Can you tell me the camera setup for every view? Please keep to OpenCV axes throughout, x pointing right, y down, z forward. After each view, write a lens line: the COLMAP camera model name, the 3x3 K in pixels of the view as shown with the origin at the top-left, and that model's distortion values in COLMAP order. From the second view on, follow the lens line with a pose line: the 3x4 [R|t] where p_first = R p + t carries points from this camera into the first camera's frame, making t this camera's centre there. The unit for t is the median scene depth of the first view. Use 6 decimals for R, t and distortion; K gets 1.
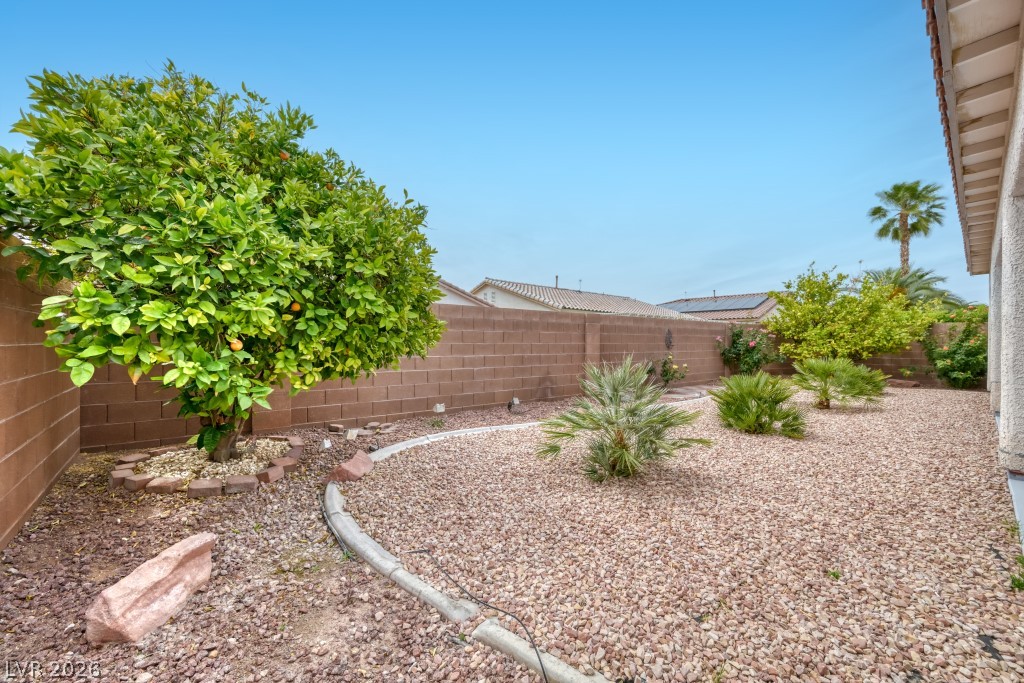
lens RADIAL K [[401.0, 0, 508.7], [0, 401.0, 345.3], [0, 0, 1]] dist [-0.015232, -0.000121]
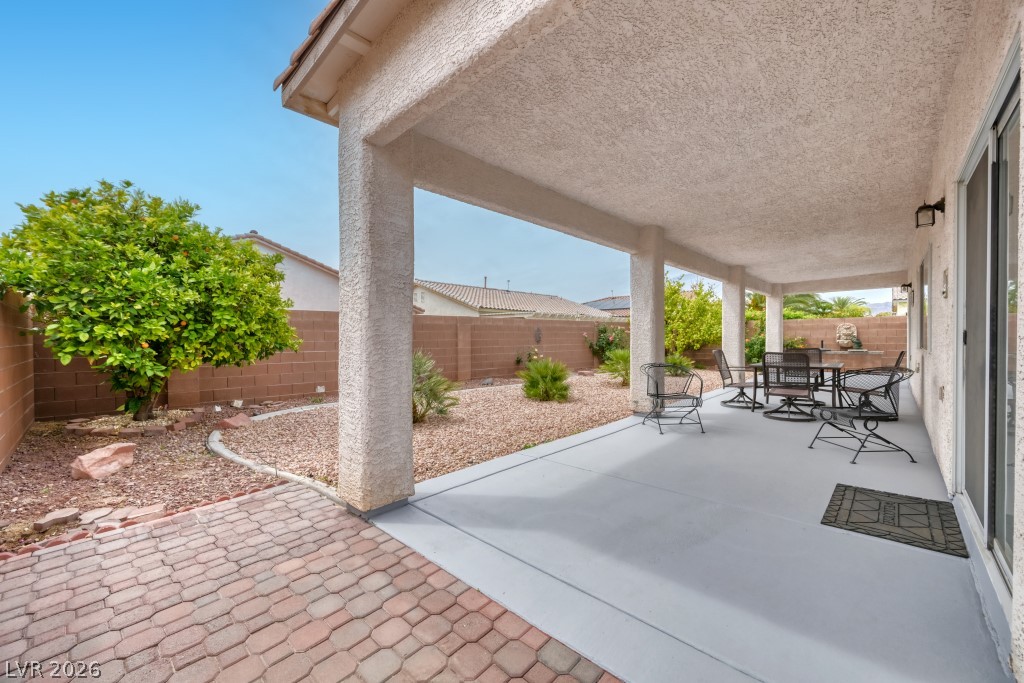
lens RADIAL K [[401.0, 0, 516.8], [0, 401.0, 344.1], [0, 0, 1]] dist [-0.015232, -0.000121]
pose [[0.992754, -0.012579, 0.119503, 0.857453], [0.011530, 0.999889, 0.009469, -0.003214], [-0.119609, -0.008023, 0.992789, -1.098675]]
